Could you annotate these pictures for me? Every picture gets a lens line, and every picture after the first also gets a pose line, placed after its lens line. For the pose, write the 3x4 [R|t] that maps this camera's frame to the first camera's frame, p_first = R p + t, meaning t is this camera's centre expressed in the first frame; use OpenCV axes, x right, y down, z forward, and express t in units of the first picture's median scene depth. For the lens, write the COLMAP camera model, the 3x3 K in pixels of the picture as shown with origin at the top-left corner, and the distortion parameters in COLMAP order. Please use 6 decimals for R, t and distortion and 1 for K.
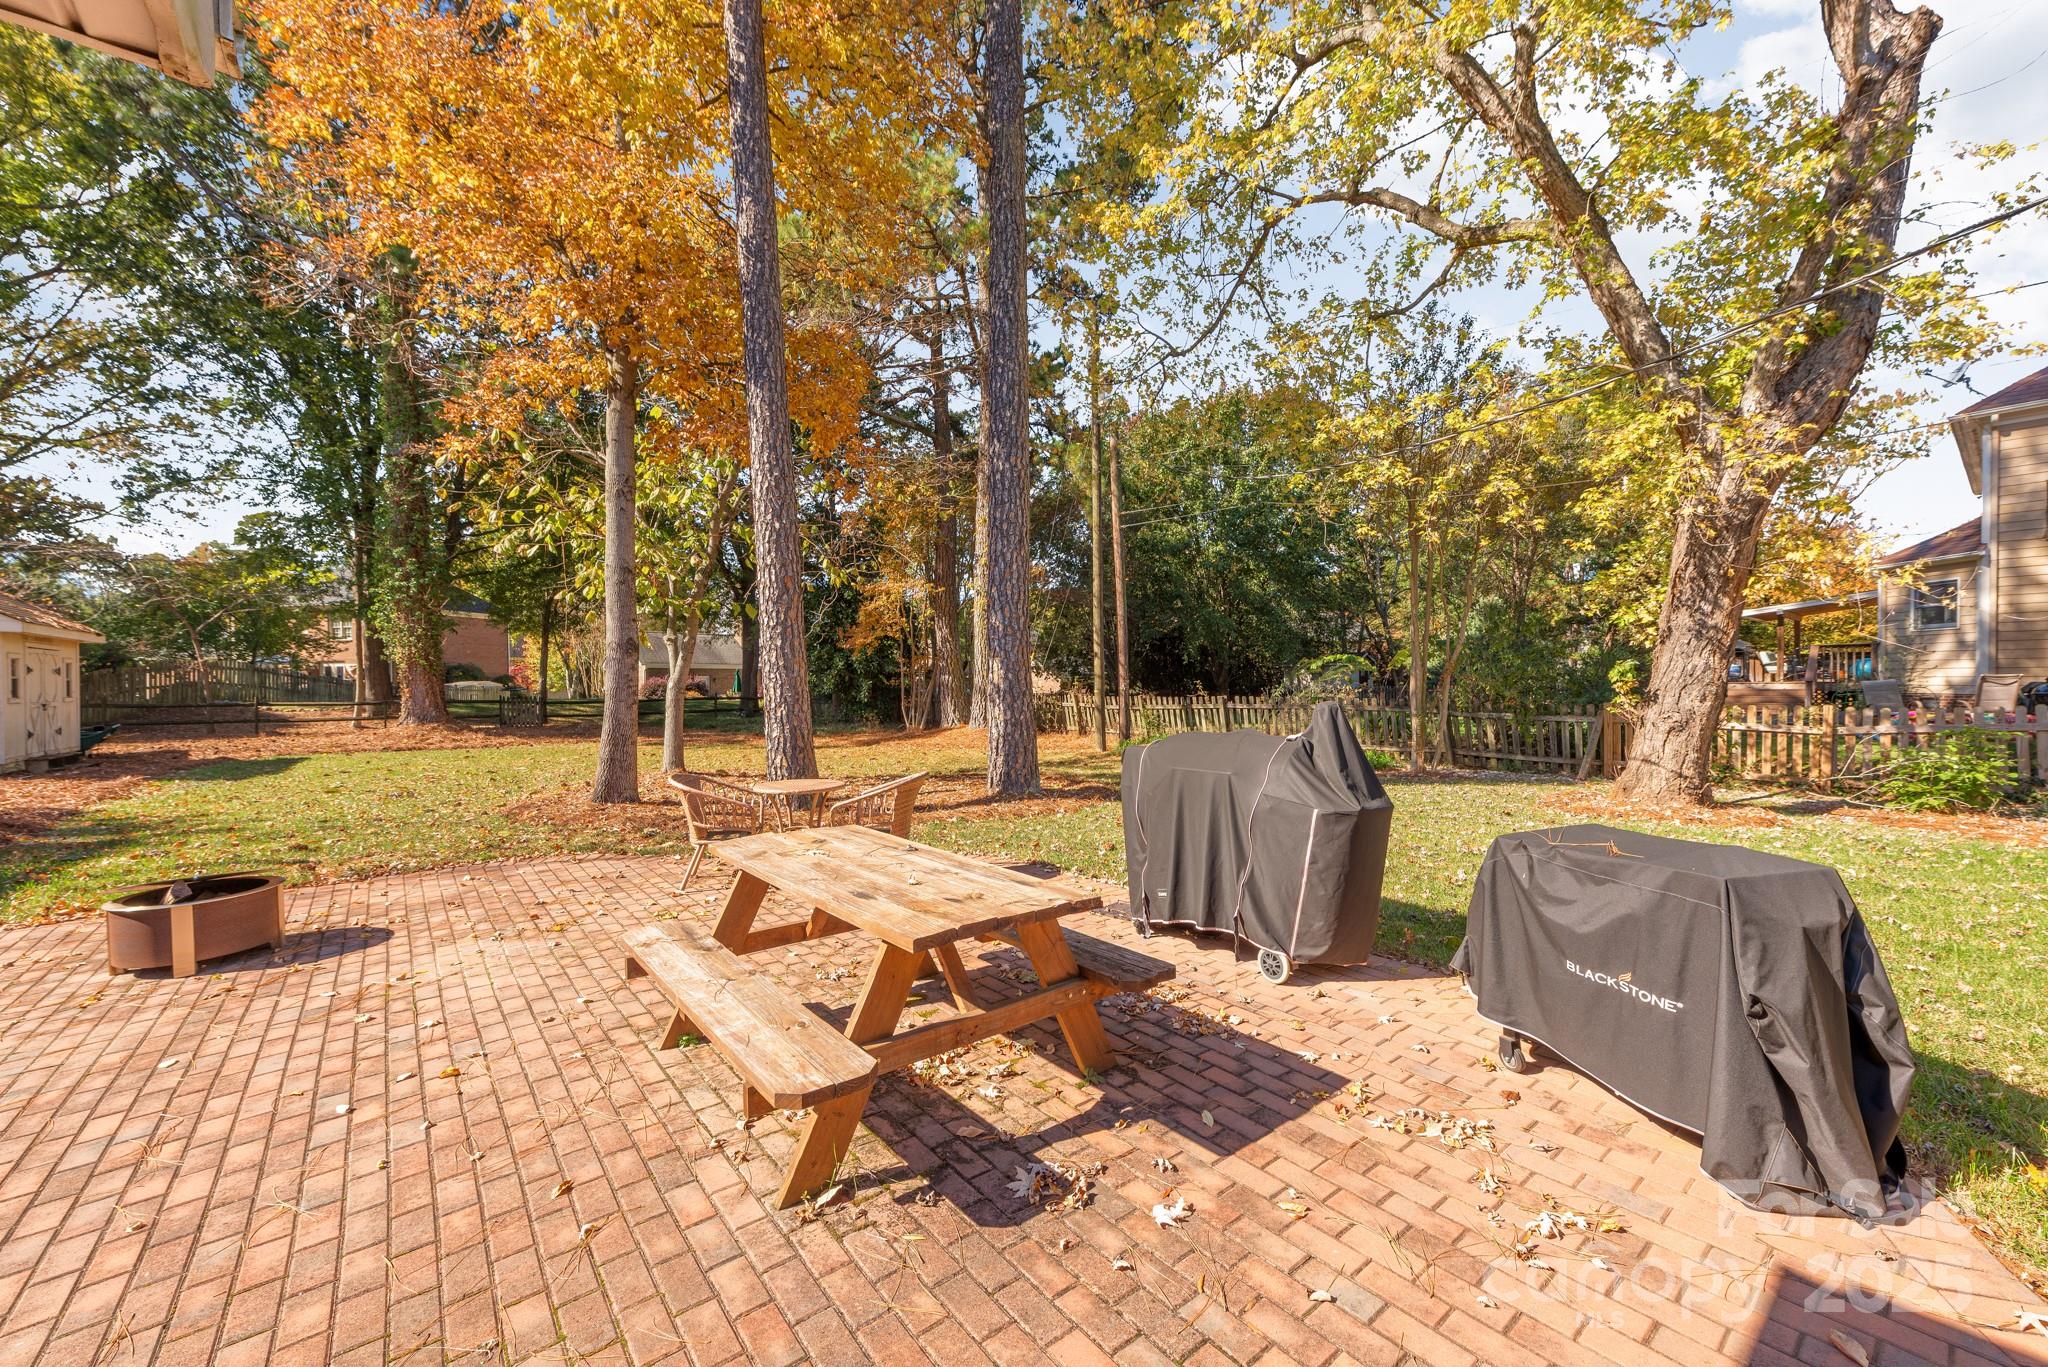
lens RADIAL K [[796.6, 0, 1025.6], [0, 796.6, 680.6], [0, 0, 1]] dist [0.008655, -0.001442]
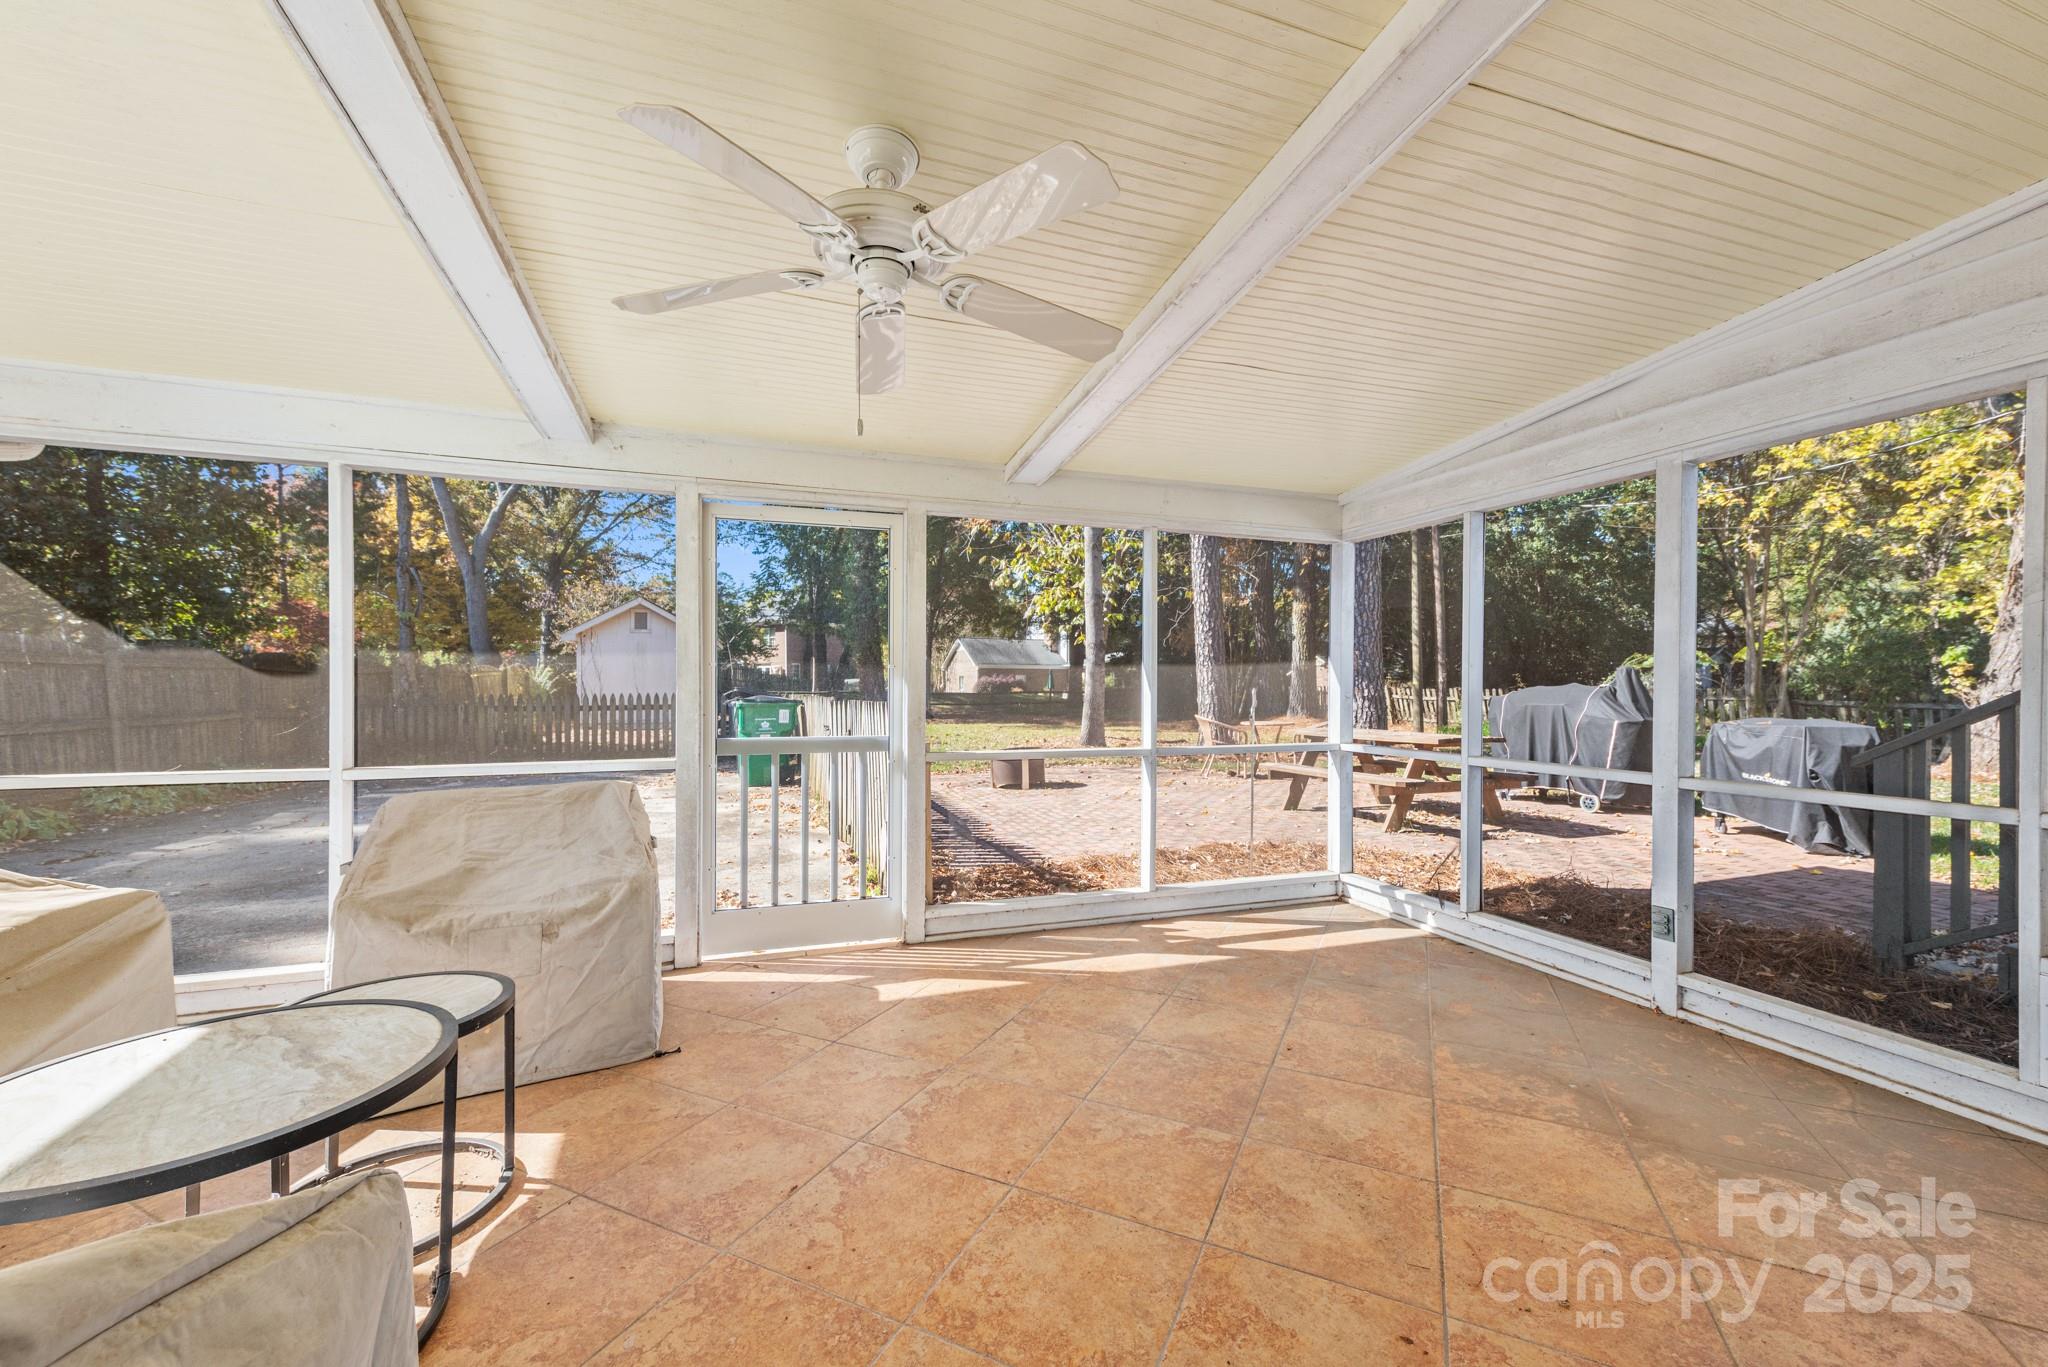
lens RADIAL K [[796.6, 0, 1021.6], [0, 796.6, 687.9], [0, 0, 1]] dist [0.008655, -0.001442]
pose [[0.946428, 0.004786, -0.322879, -0.167173], [-0.003127, 0.999979, 0.005658, 0.034518], [0.322899, -0.004345, 0.946423, -0.580923]]
